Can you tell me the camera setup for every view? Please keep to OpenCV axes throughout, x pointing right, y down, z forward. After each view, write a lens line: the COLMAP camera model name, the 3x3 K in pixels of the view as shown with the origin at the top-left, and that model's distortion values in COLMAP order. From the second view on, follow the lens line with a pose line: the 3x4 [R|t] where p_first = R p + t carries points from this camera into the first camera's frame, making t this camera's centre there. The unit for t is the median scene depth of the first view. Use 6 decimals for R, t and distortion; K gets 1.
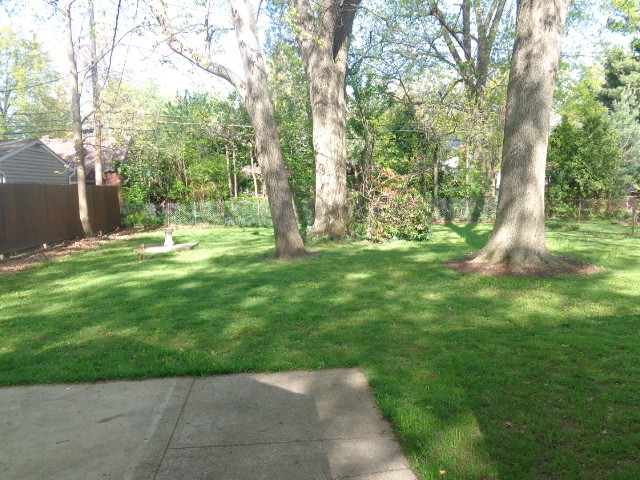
lens RADIAL K [[480.6, 0, 320.0], [0, 480.6, 240.0], [0, 0, 1]] dist [0.001766, 0.002149]
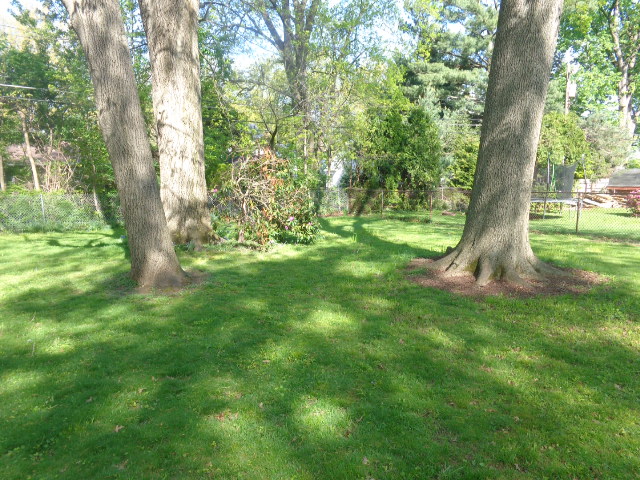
lens RADIAL K [[480.6, 0, 320.0], [0, 480.6, 240.0], [0, 0, 1]] dist [0.001766, 0.002149]
pose [[0.897065, -0.049822, 0.439082, -0.075676], [0.042813, 0.998748, 0.025856, -0.015445], [-0.439821, -0.004396, 0.898075, 0.184528]]
